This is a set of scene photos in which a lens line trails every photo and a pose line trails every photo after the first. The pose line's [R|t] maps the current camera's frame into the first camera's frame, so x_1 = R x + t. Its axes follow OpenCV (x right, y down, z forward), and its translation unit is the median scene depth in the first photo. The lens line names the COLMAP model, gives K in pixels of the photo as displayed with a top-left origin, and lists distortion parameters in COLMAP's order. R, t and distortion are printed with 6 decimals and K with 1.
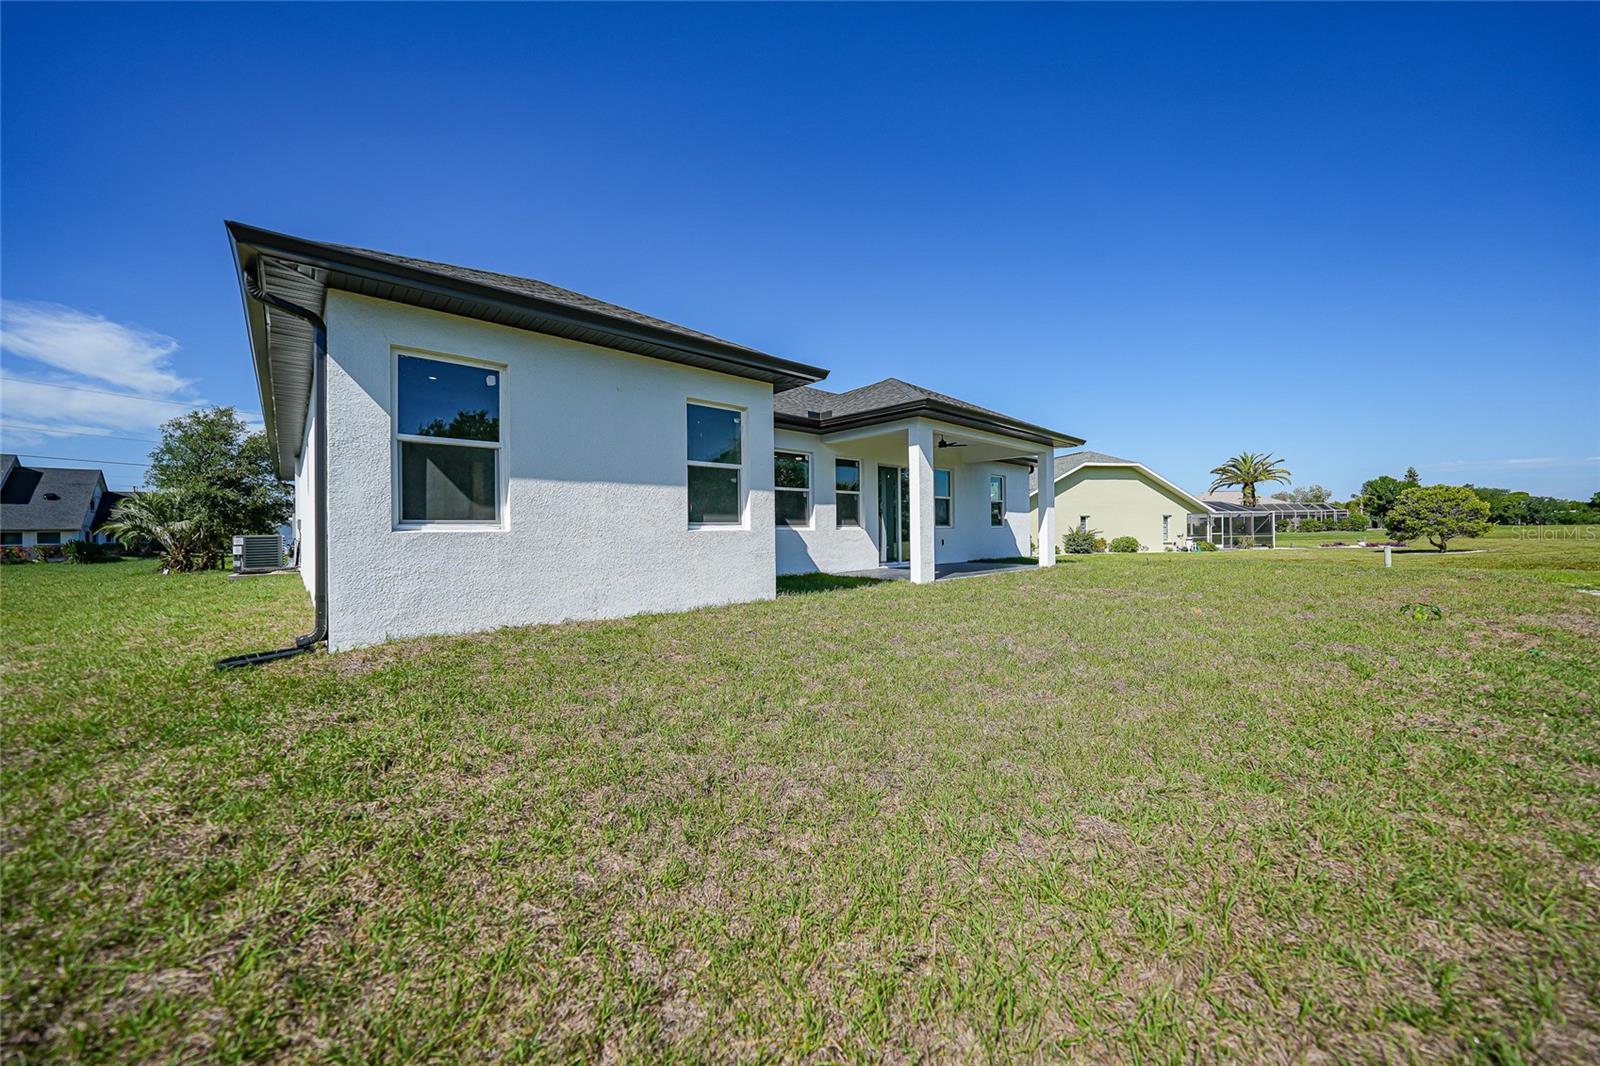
lens RADIAL K [[561.9, 0, 802.1], [0, 561.9, 532.1], [0, 0, 1]] dist [-0.017945, 0.003054]
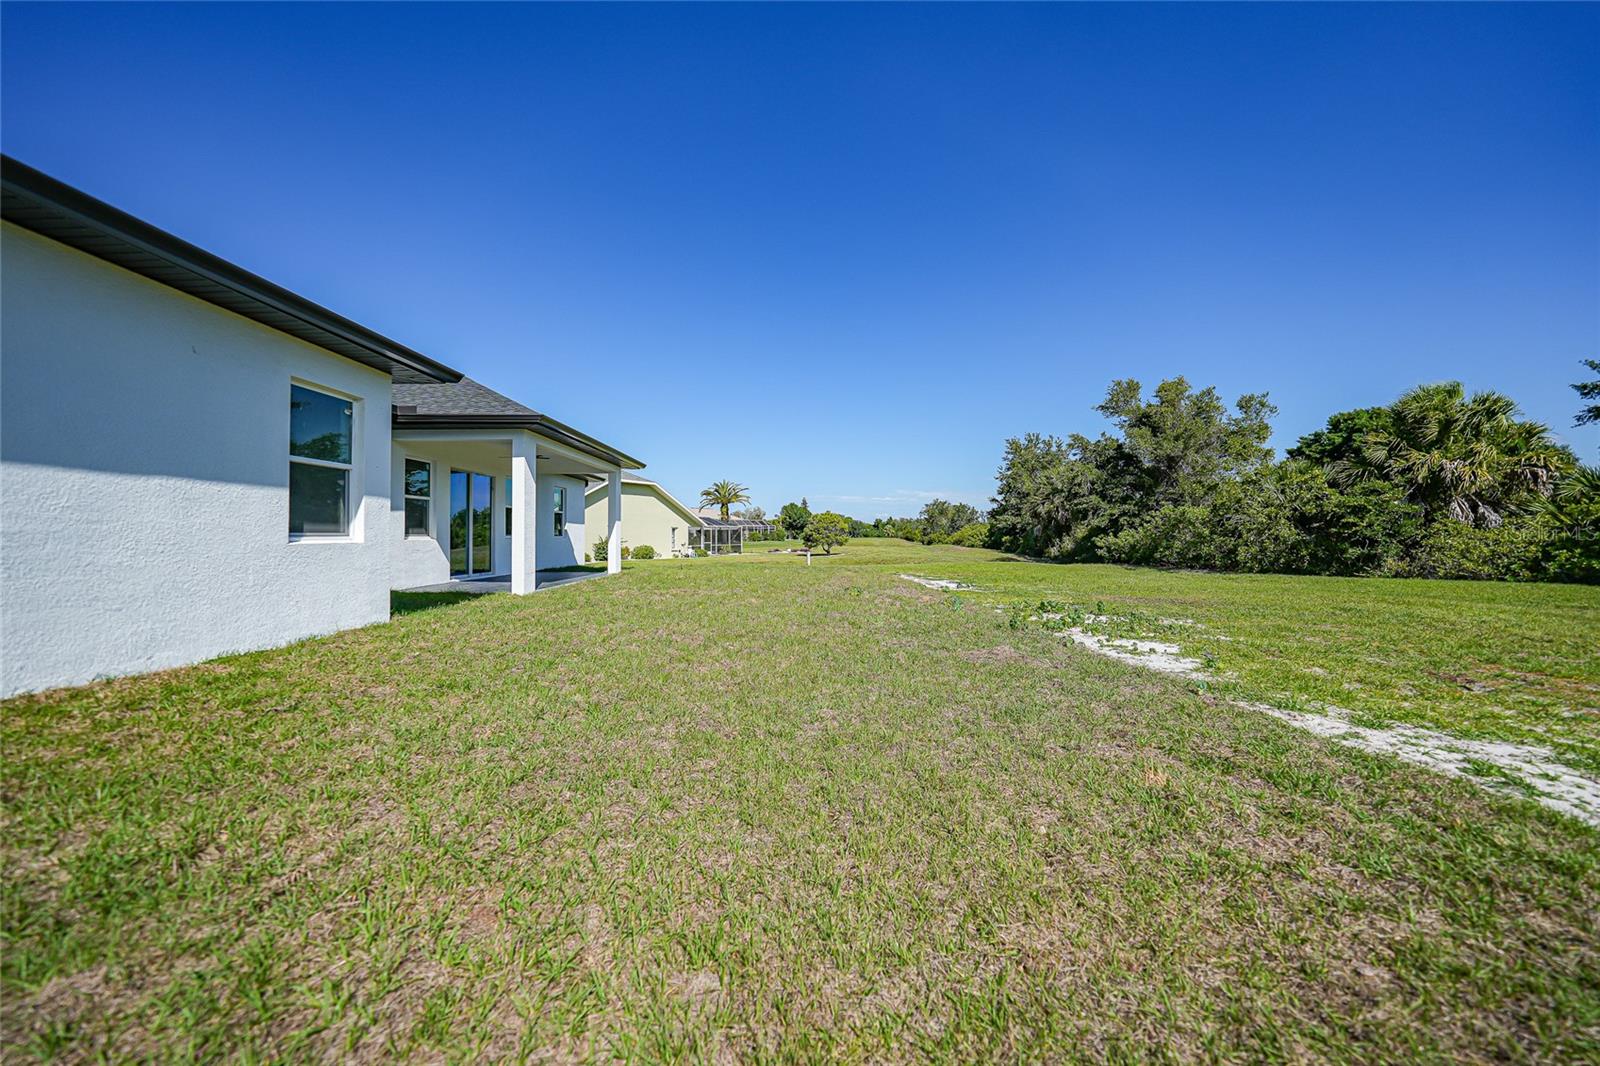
lens RADIAL K [[561.9, 0, 792.5], [0, 561.9, 535.6], [0, 0, 1]] dist [-0.017945, 0.003054]
pose [[0.680783, 0.011292, 0.732398, -0.149885], [-0.006118, 0.999934, -0.009730, -0.005576], [-0.732459, 0.002143, 0.680807, -0.027386]]
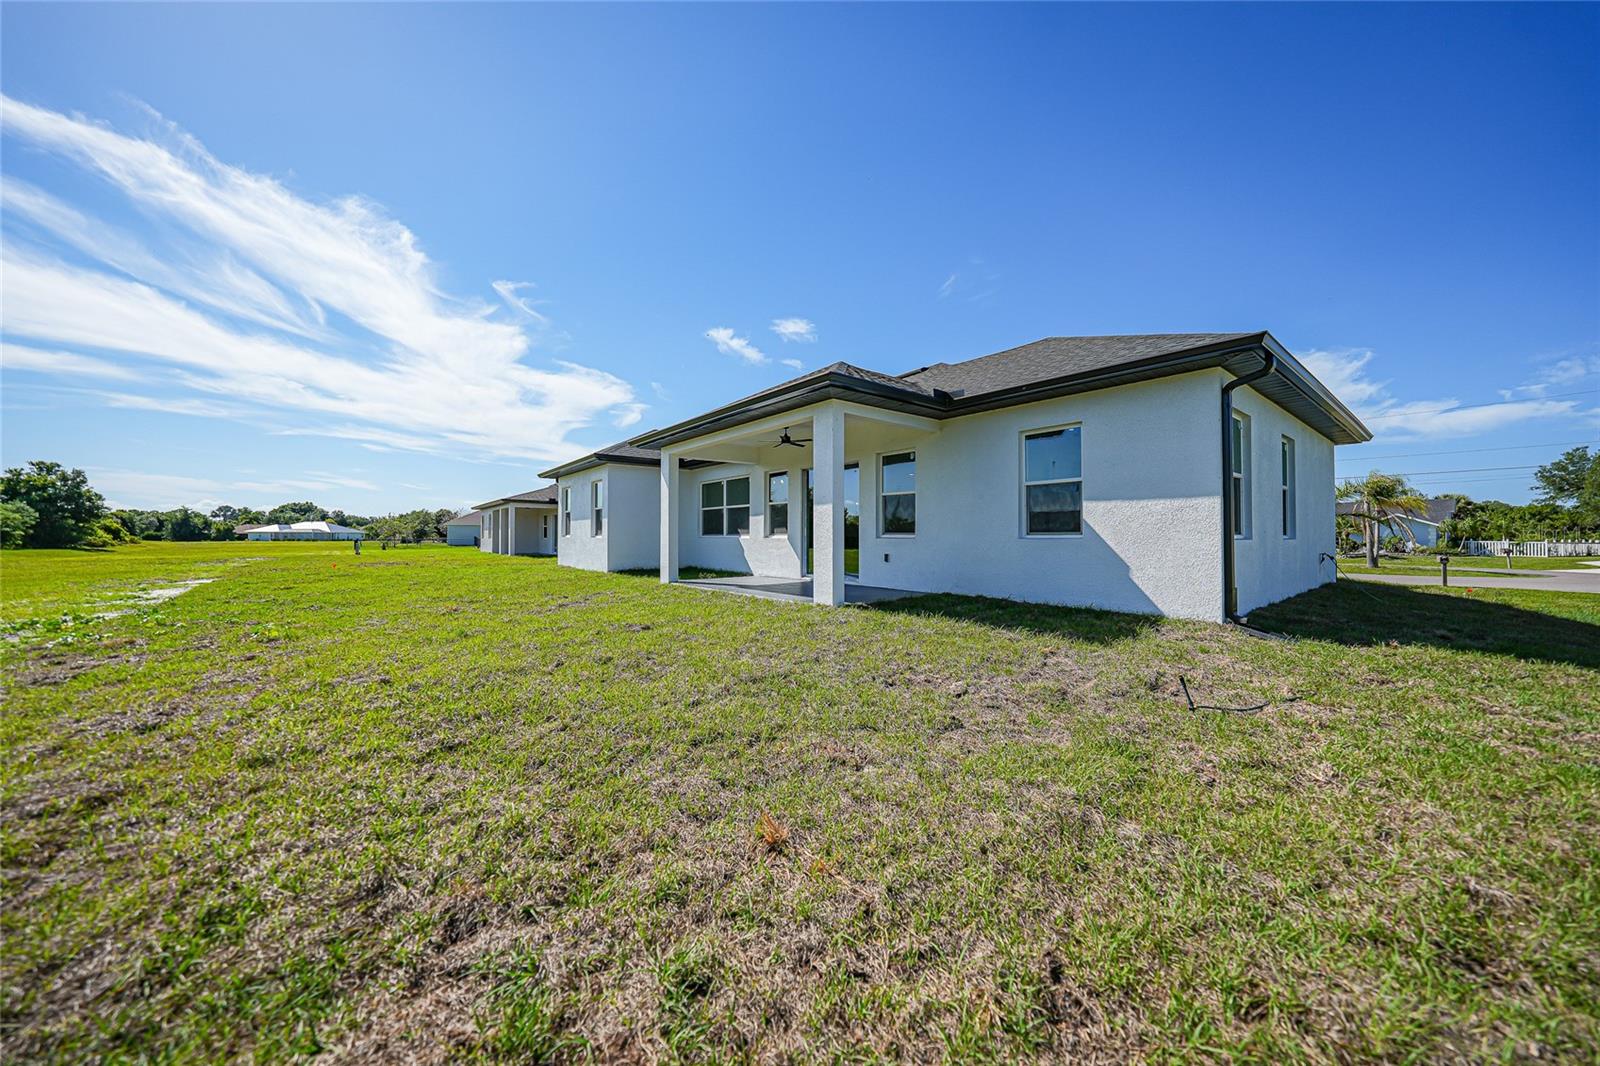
lens RADIAL K [[561.9, 0, 802.1], [0, 561.9, 529.3], [0, 0, 1]] dist [-0.017945, 0.003054]
pose [[-0.073272, -0.003724, -0.997305, 1.050580], [0.000435, 0.999993, -0.003766, -0.015619], [0.997312, -0.000710, -0.073269, 1.059355]]
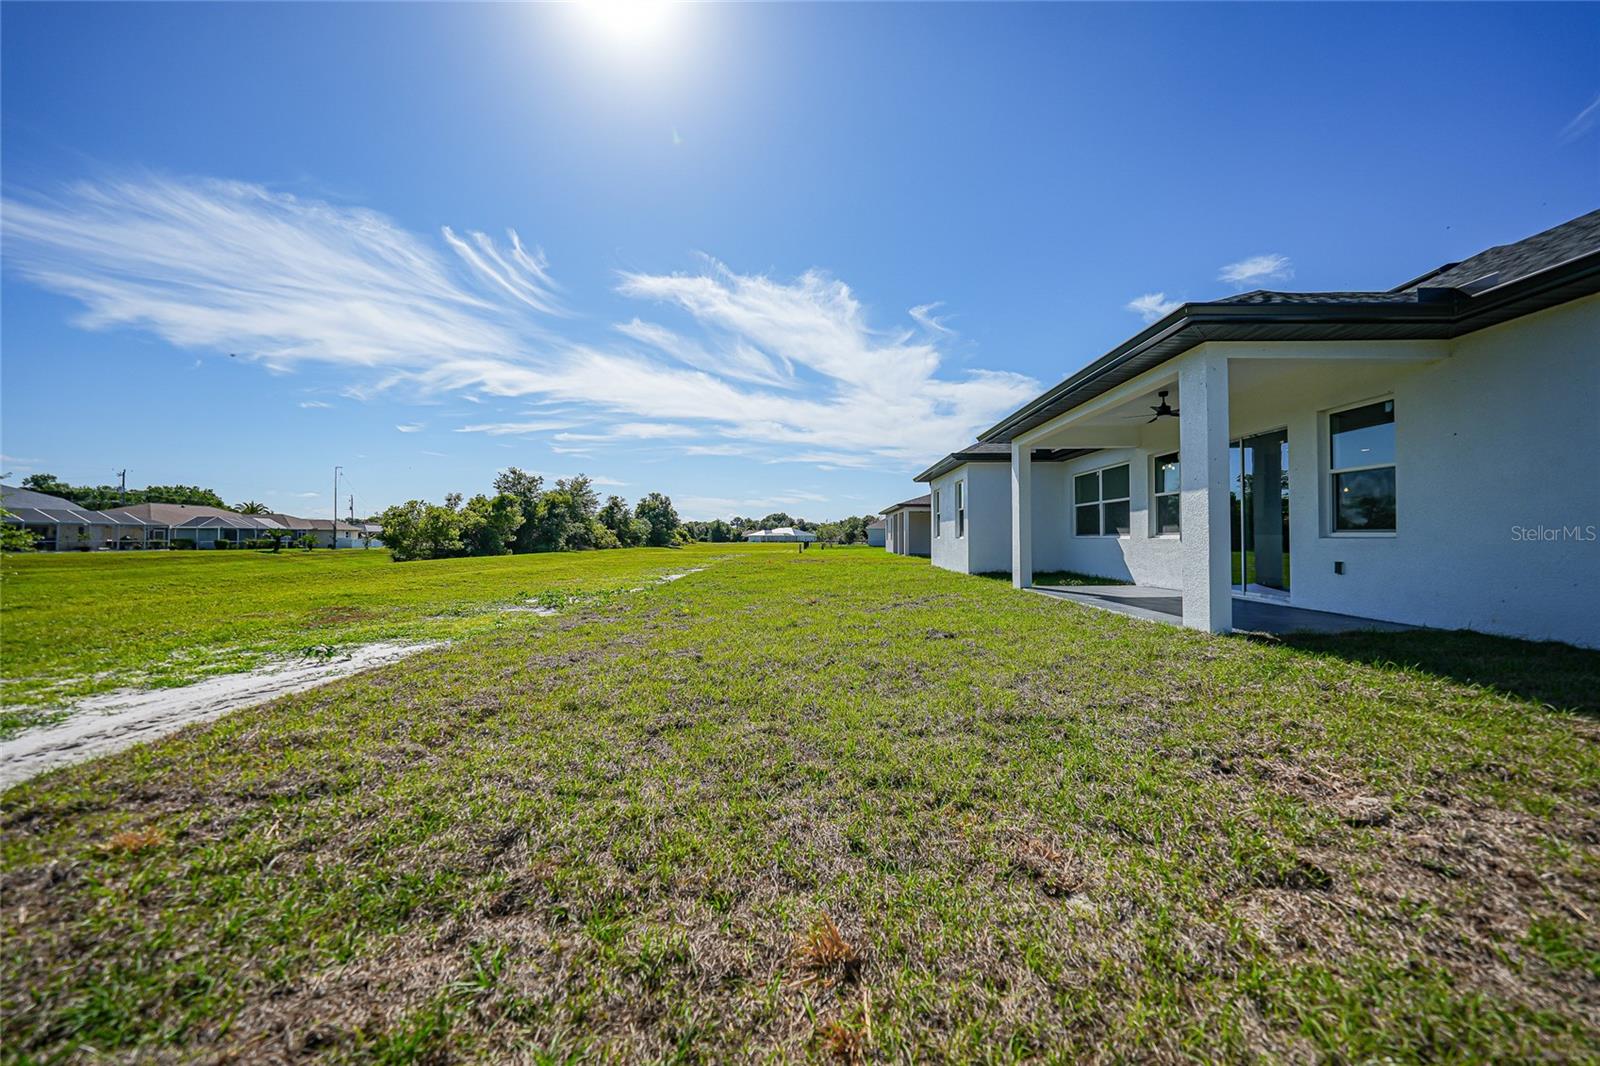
lens RADIAL K [[561.9, 0, 801.0], [0, 561.9, 535.7], [0, 0, 1]] dist [-0.017945, 0.003054]
pose [[-0.701963, 0.006793, -0.712181, 0.965857], [0.008482, 0.999963, 0.001177, -0.012943], [0.712163, -0.005214, -0.701995, 1.123629]]
